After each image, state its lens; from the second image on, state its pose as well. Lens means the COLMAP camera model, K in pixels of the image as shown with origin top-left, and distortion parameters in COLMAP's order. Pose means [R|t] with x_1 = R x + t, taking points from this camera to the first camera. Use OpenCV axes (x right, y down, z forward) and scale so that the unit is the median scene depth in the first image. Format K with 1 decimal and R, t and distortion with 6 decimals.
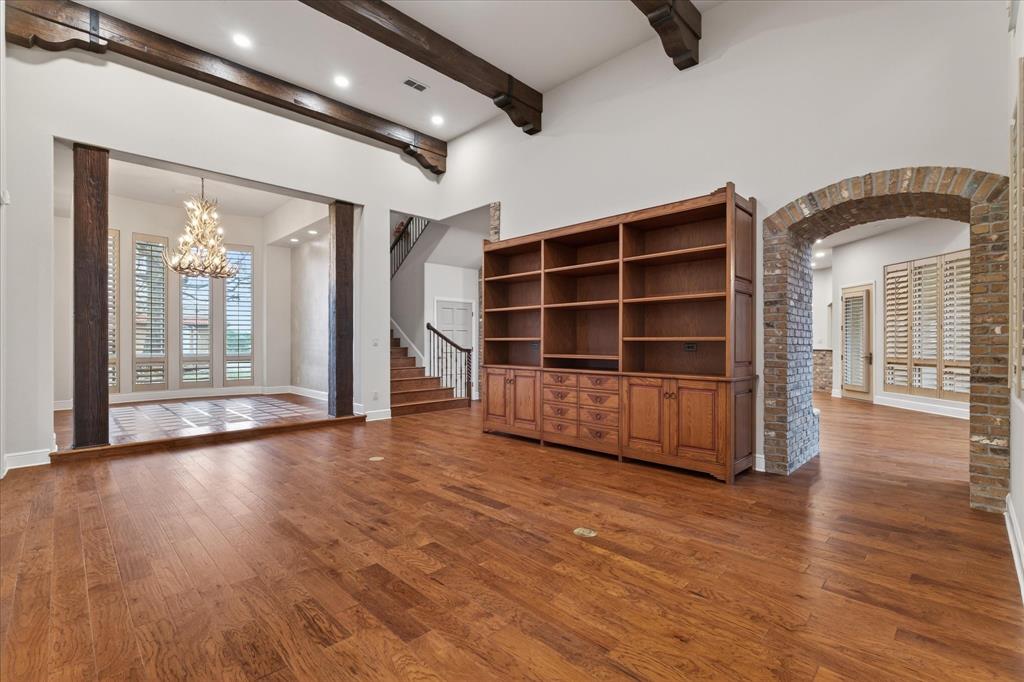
lens RADIAL K [[460.0, 0, 506.9], [0, 460.0, 342.2], [0, 0, 1]] dist [-0.010643, 0.005393]
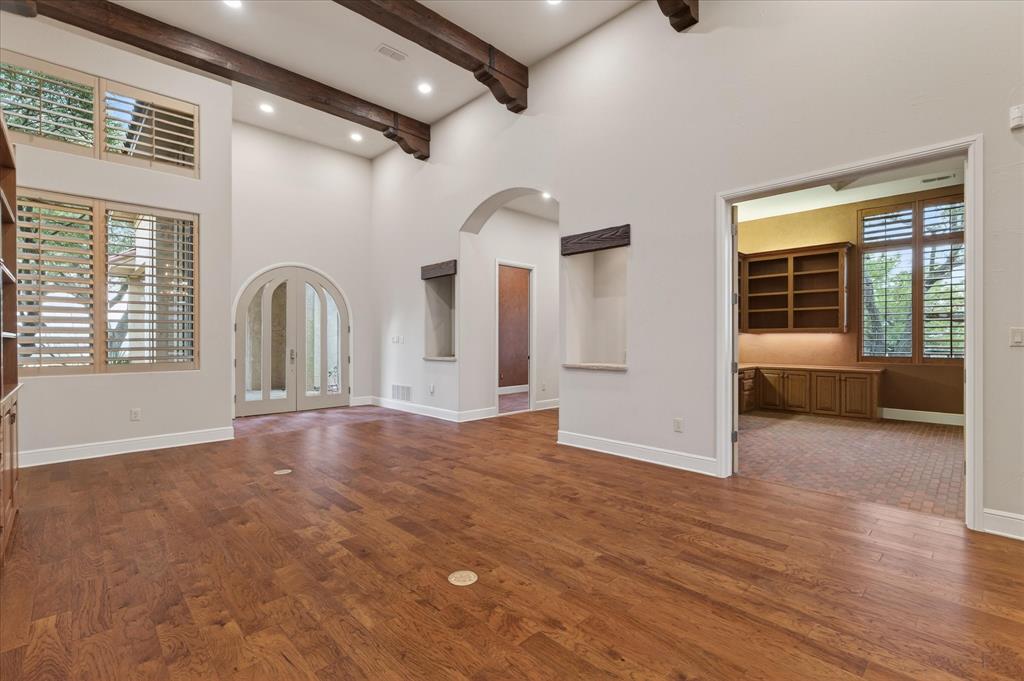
lens RADIAL K [[460.0, 0, 510.0], [0, 460.0, 341.2], [0, 0, 1]] dist [-0.010643, 0.005393]
pose [[-0.999967, 0.002038, 0.007875, -0.385893], [0.002021, 0.999996, -0.002187, 0.005038], [-0.007880, -0.002171, -0.999967, 1.693269]]
